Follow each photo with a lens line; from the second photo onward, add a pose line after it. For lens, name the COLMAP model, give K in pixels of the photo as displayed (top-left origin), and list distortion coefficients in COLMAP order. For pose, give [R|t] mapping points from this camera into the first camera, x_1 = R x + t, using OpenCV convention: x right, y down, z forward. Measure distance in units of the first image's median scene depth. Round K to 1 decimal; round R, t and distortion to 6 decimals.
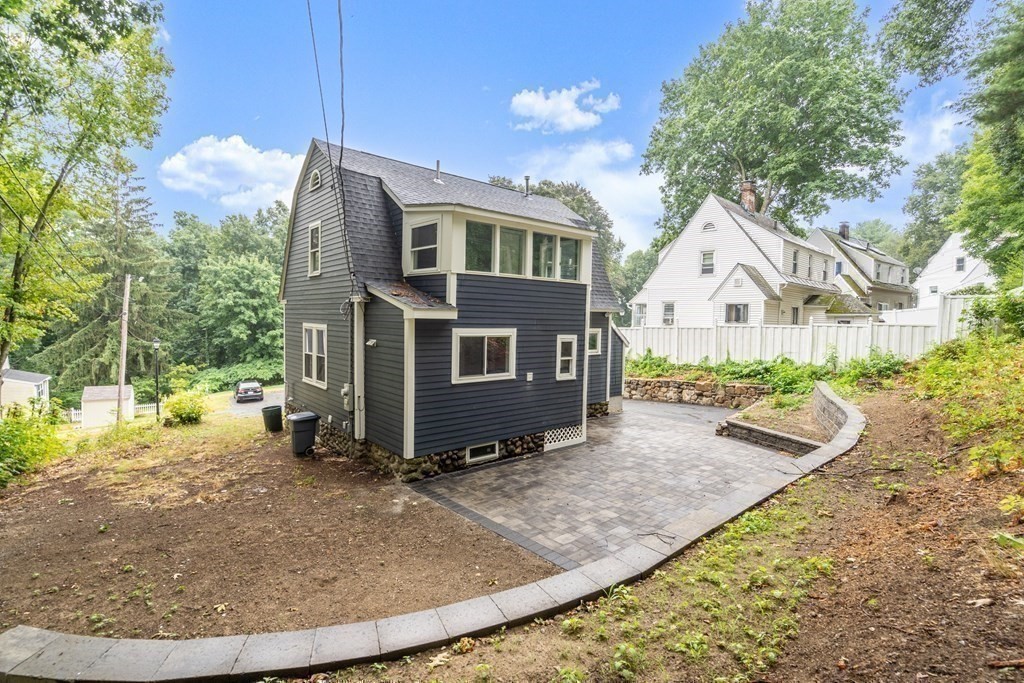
lens RADIAL K [[461.8, 0, 510.8], [0, 461.8, 344.0], [0, 0, 1]] dist [0.002053, -0.000127]
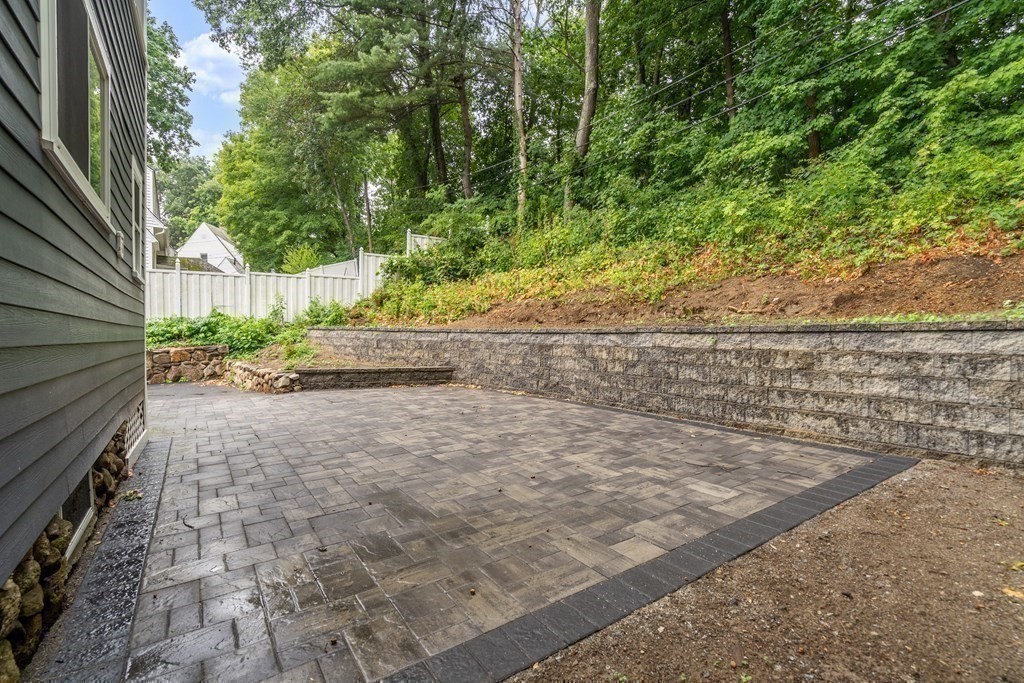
lens RADIAL K [[461.8, 0, 514.2], [0, 461.8, 337.7], [0, 0, 1]] dist [0.002053, -0.000127]
pose [[0.114989, -0.025228, 0.993046, -0.213547], [0.048673, 0.998620, 0.019734, 0.124750], [-0.992174, 0.046066, 0.116059, 0.609402]]
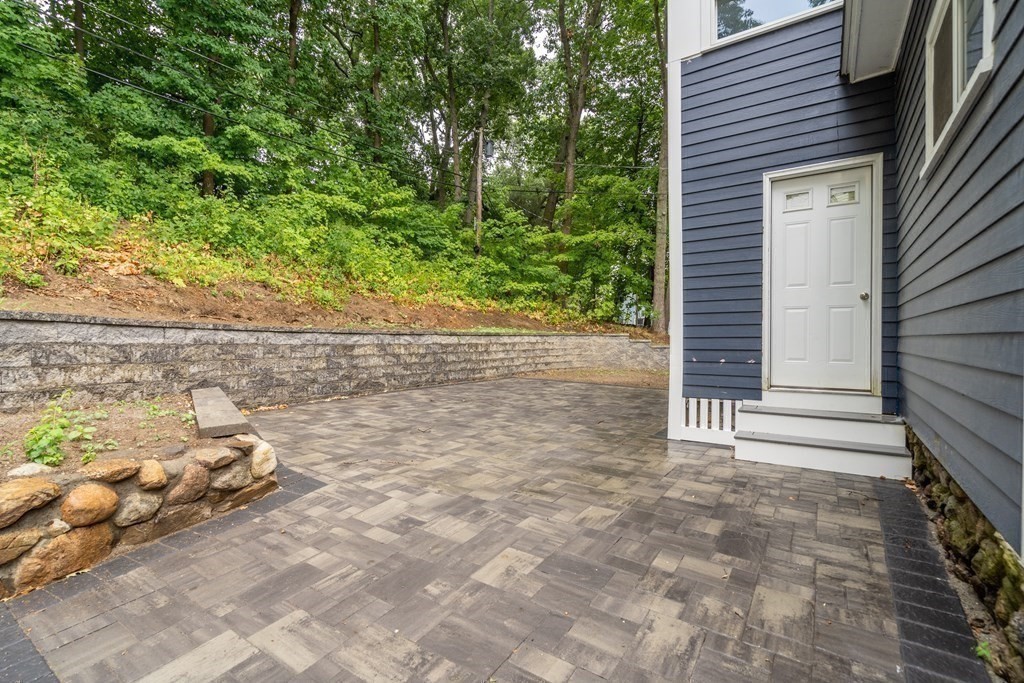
lens RADIAL K [[461.8, 0, 514.1], [0, 461.8, 341.8], [0, 0, 1]] dist [0.002053, -0.000127]
pose [[-0.967454, -0.019682, -0.252282, 0.099948], [-0.032441, 0.998391, 0.046514, 0.115428], [0.250960, 0.053184, -0.966535, 0.992413]]
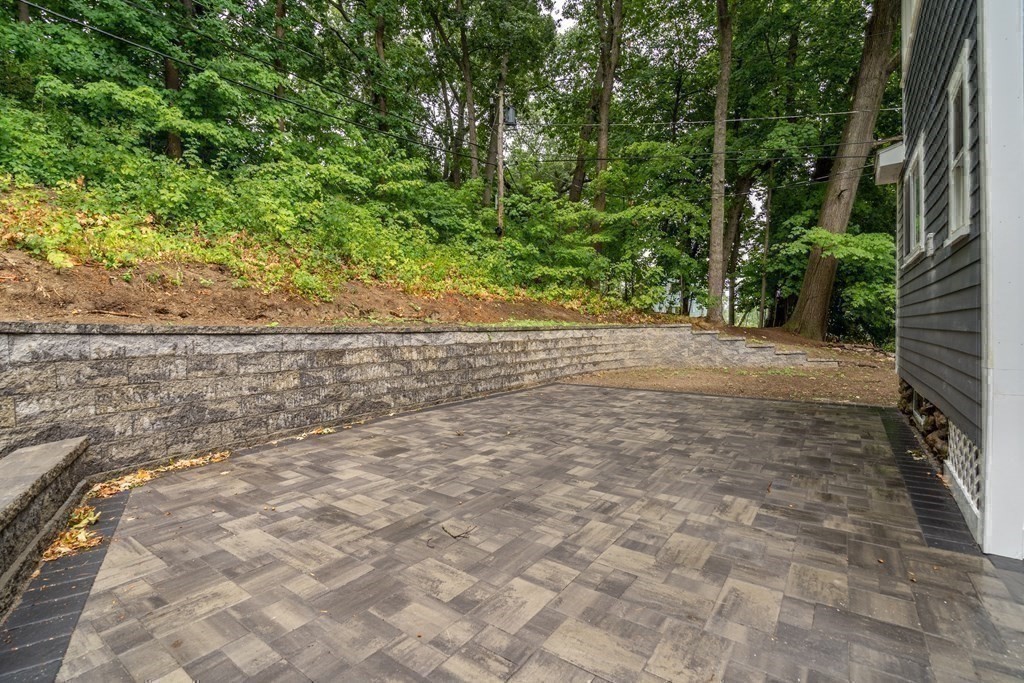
lens RADIAL K [[461.8, 0, 513.4], [0, 461.8, 339.9], [0, 0, 1]] dist [0.002053, -0.000127]
pose [[-0.975958, 0.003466, -0.217932, 0.095112], [-0.009695, 0.998194, 0.059291, 0.117774], [0.217744, 0.059978, -0.974161, 0.875637]]
